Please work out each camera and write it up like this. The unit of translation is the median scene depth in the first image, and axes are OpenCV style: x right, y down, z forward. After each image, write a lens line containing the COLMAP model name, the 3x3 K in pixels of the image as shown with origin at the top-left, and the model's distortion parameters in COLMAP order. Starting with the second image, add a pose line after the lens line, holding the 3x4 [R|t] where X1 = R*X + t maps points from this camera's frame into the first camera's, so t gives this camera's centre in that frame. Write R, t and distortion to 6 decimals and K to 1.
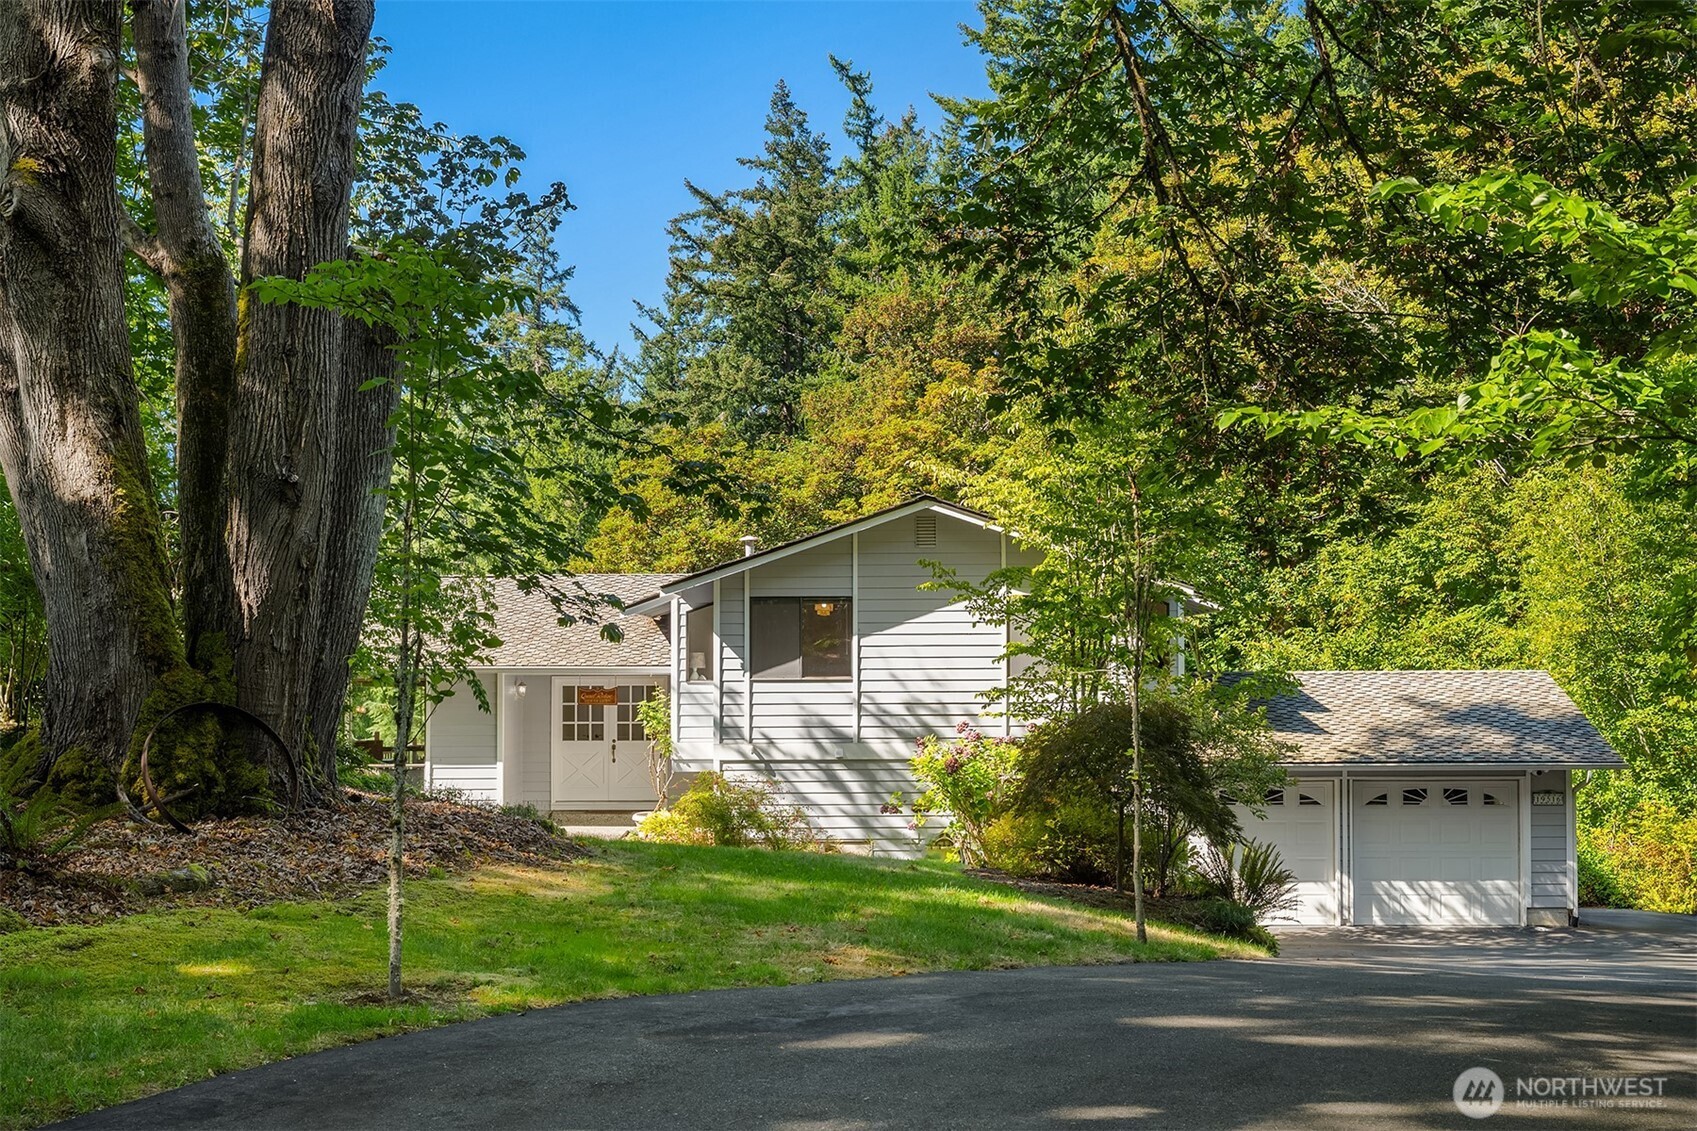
lens RADIAL K [[2191.1, 0, 848.5], [0, 2191.1, 565.5], [0, 0, 1]] dist [-0.011734, 0.052863]
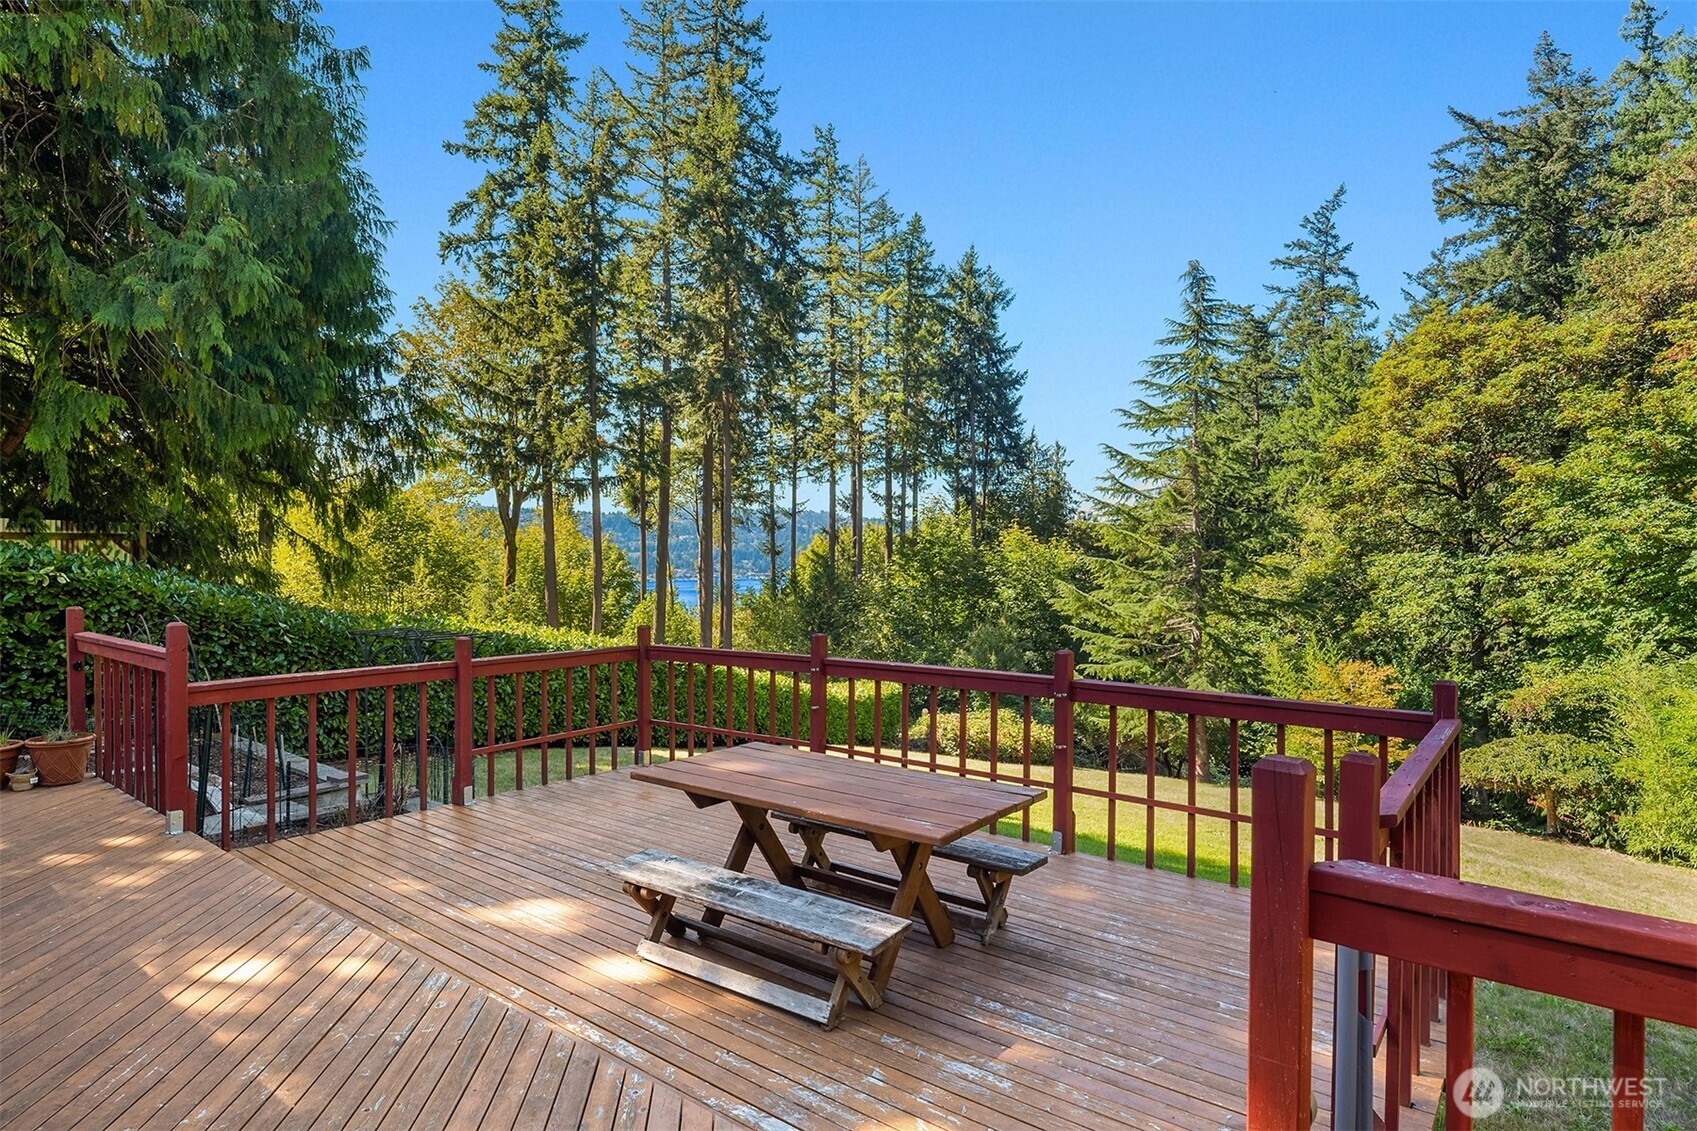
lens RADIAL K [[929.5, 0, 848.5], [0, 929.5, 565.5], [0, 0, 1]] dist [-0.000369, -0.007040]
pose [[0.798686, 0.008306, -0.601691, -0.100493], [0.031038, 0.998005, 0.054976, 0.086069], [0.600947, -0.062584, 0.796835, 1.296683]]
